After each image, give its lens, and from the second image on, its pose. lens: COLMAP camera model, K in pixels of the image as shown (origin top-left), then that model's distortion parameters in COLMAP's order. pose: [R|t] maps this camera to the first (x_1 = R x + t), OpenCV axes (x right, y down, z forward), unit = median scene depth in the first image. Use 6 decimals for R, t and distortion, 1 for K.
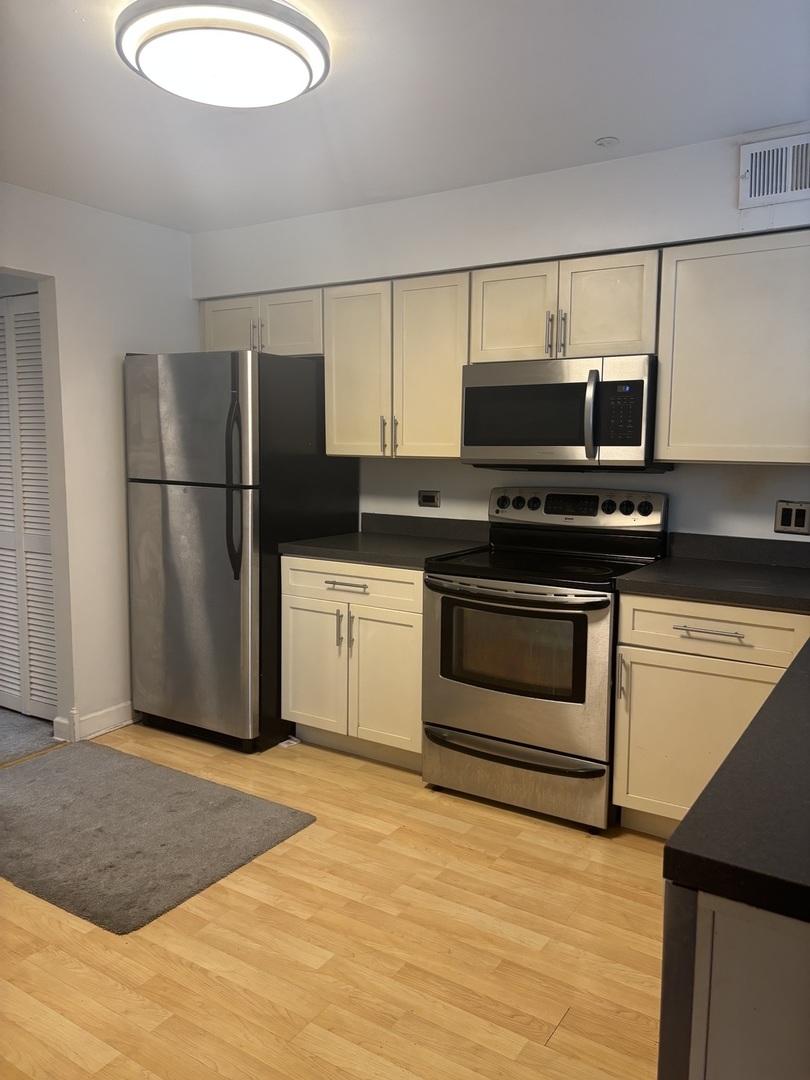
lens RADIAL K [[810.2, 0, 408.1], [0, 810.2, 534.5], [0, 0, 1]] dist [0.008176, 0.003661]
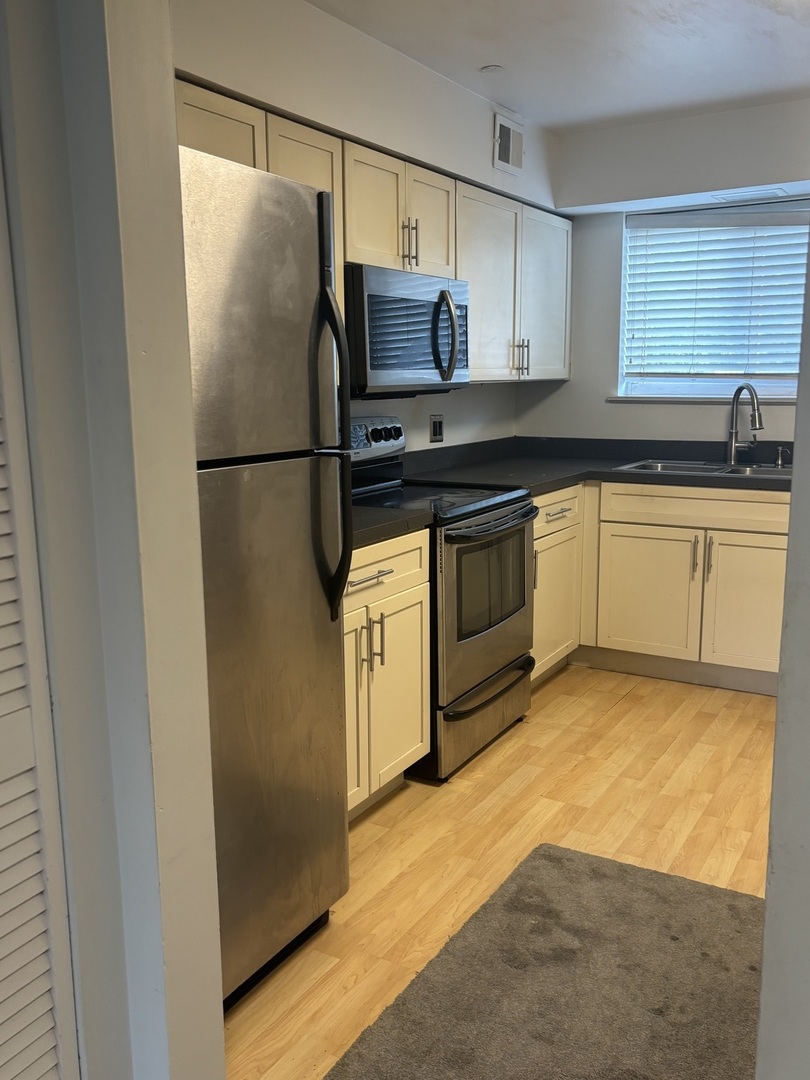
lens RADIAL K [[943.9, 0, 404.7], [0, 943.9, 541.7], [0, 0, 1]] dist [0.008861, -0.010794]
pose [[-0.042007, -0.182738, 0.982264, -1.013501], [0.115624, 0.975637, 0.186449, -0.134009], [-0.992404, 0.121405, -0.019855, 1.177746]]
